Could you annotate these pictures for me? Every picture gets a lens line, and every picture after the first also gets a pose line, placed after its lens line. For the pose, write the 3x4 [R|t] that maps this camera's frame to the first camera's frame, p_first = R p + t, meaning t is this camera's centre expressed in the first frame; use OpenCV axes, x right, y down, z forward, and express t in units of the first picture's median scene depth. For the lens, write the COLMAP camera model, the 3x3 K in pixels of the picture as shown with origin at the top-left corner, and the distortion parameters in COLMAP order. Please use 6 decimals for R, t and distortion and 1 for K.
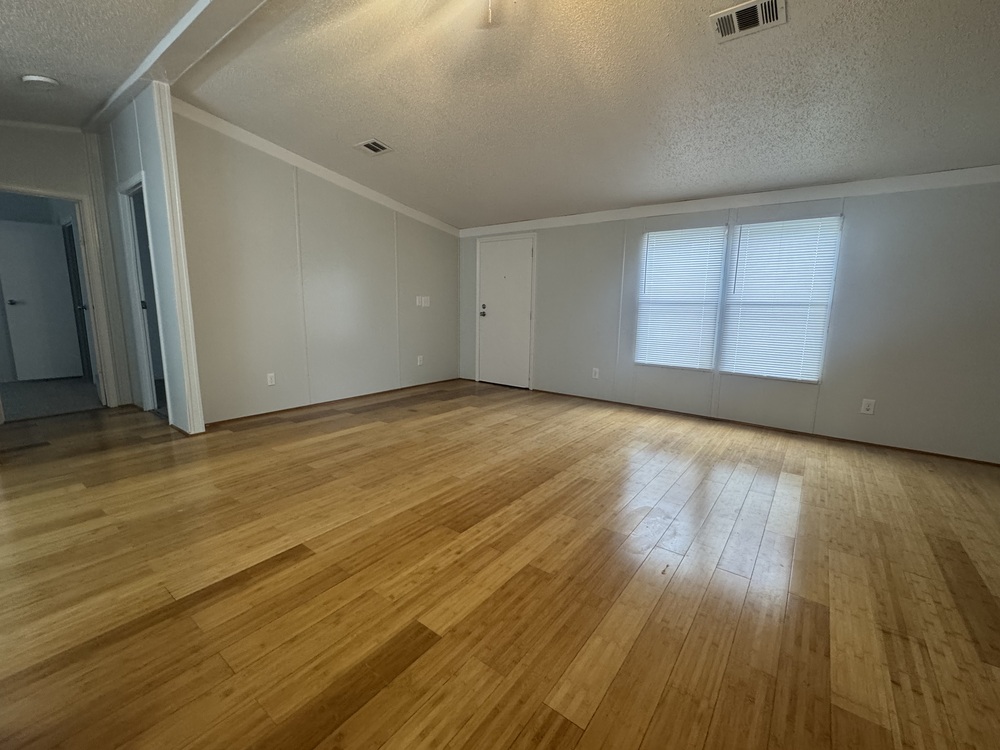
lens RADIAL K [[425.9, 0, 499.4], [0, 425.9, 377.2], [0, 0, 1]] dist [-0.002282, 0.000319]
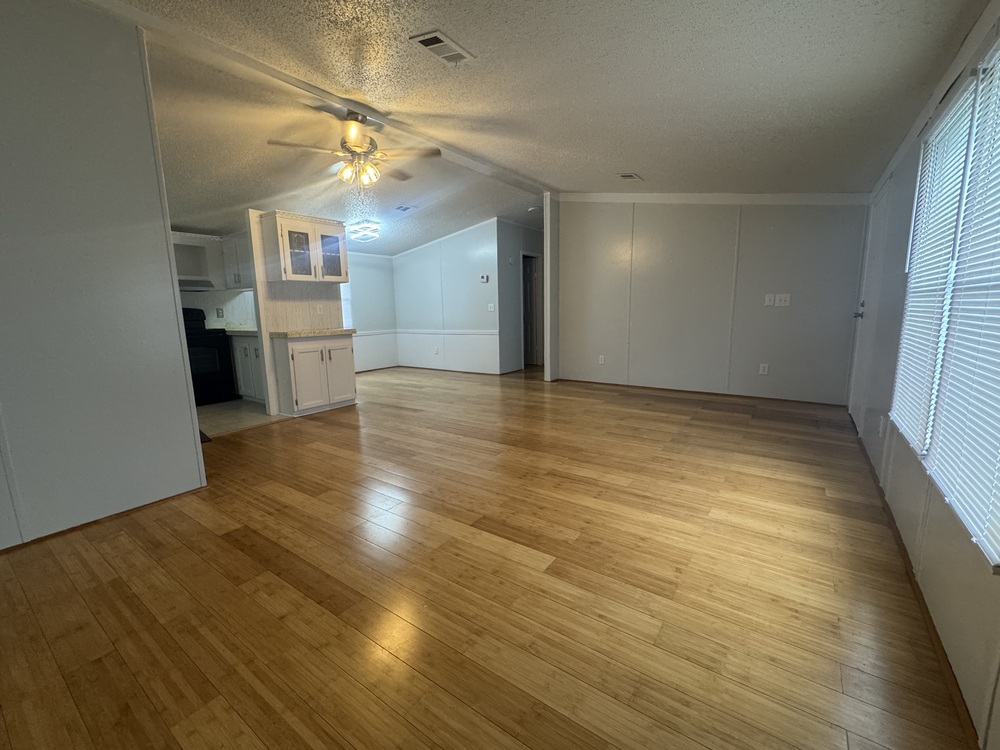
lens RADIAL K [[425.9, 0, 501.4], [0, 425.9, 375.2], [0, 0, 1]] dist [-0.002282, 0.000319]
pose [[0.032727, 0.141225, -0.989436, 1.059103], [-0.145864, 0.980042, 0.135060, -0.107490], [0.988763, 0.139903, 0.052673, 0.704760]]
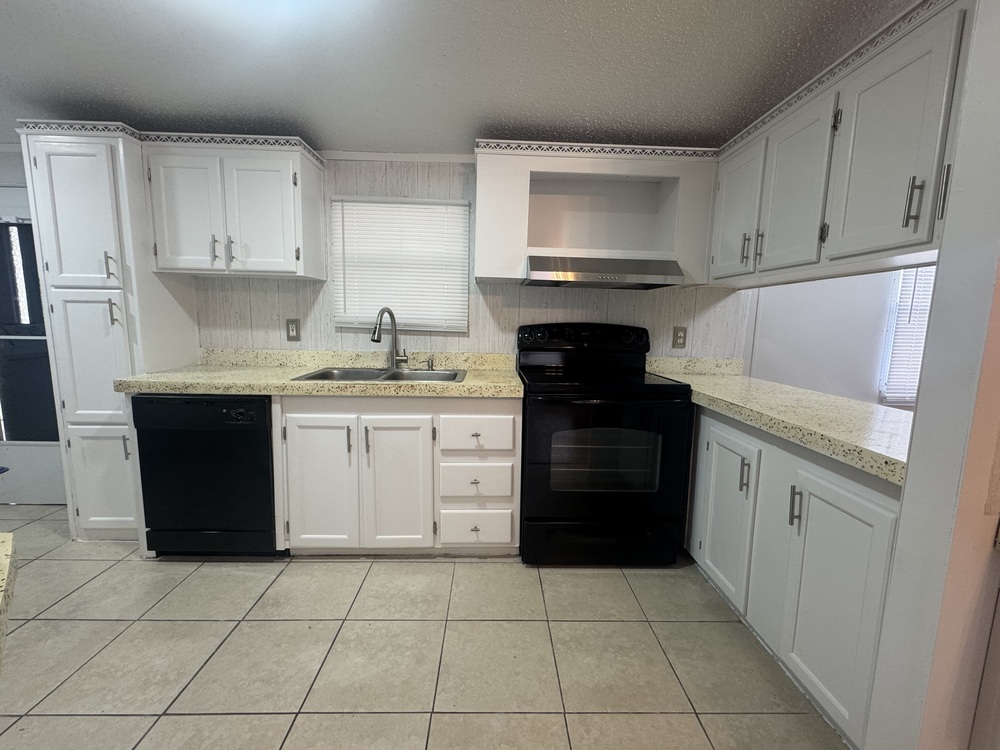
lens RADIAL K [[425.9, 0, 502.7], [0, 425.9, 374.5], [0, 0, 1]] dist [-0.002282, 0.000319]
pose [[-0.781510, 0.060735, -0.620929, 0.571024], [-0.123056, 0.960693, 0.248849, -0.077748], [0.611636, 0.270887, -0.743318, 0.388455]]
